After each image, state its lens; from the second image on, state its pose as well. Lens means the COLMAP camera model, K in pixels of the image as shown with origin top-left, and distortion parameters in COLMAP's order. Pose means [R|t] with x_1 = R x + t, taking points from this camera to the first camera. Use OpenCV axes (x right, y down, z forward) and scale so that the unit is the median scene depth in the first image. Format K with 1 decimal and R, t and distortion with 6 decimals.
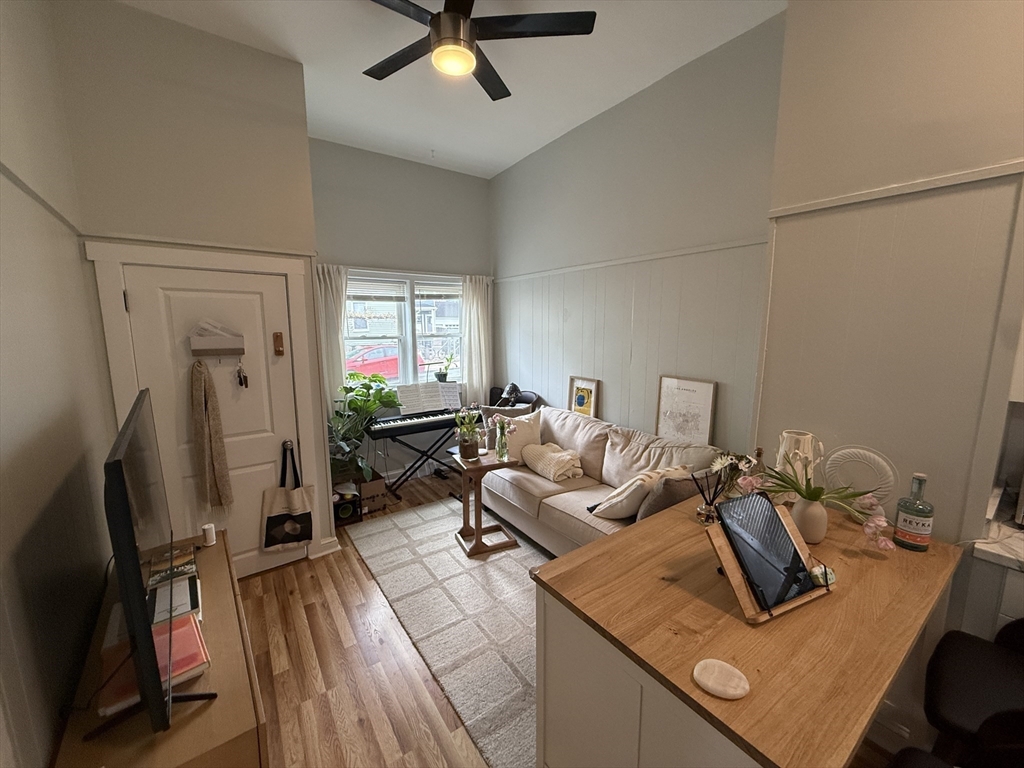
lens RADIAL K [[408.4, 0, 511.0], [0, 408.4, 384.8], [0, 0, 1]] dist [-0.000943, 0.000219]
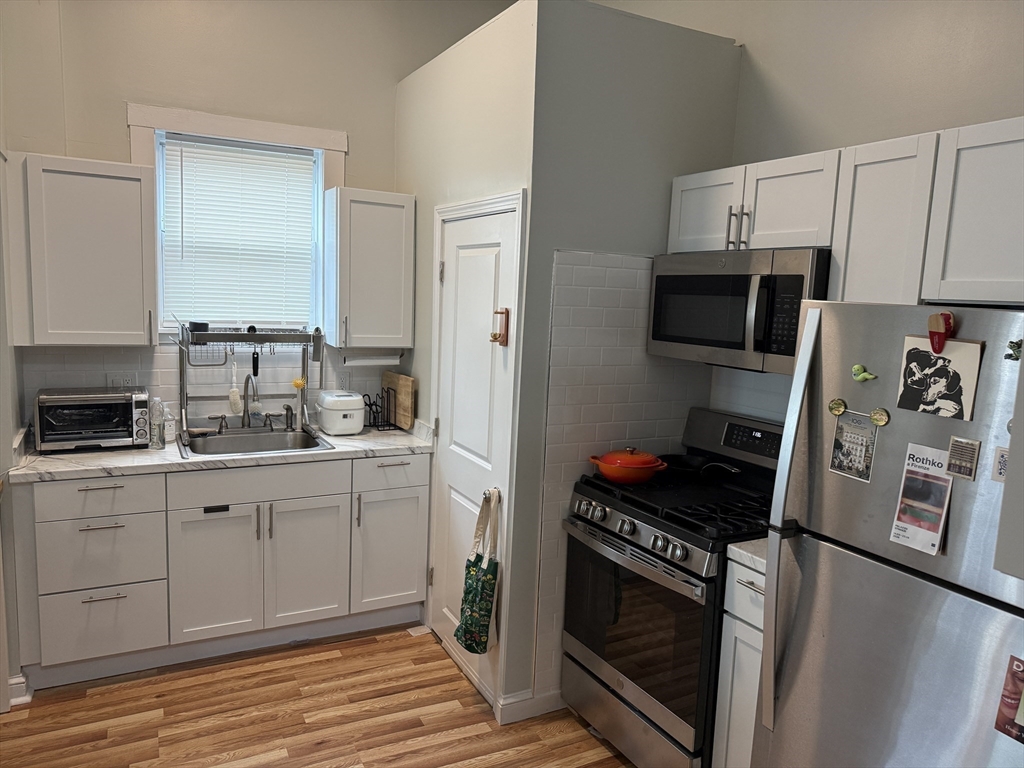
lens RADIAL K [[719.6, 0, 506.2], [0, 719.6, 386.9], [0, 0, 1]] dist [0.092384, -0.140033]
pose [[0.133698, -0.118663, 0.983892, -0.506675], [0.107124, 0.988719, 0.104689, 0.084826], [-0.985215, 0.091402, 0.144901, -0.538476]]
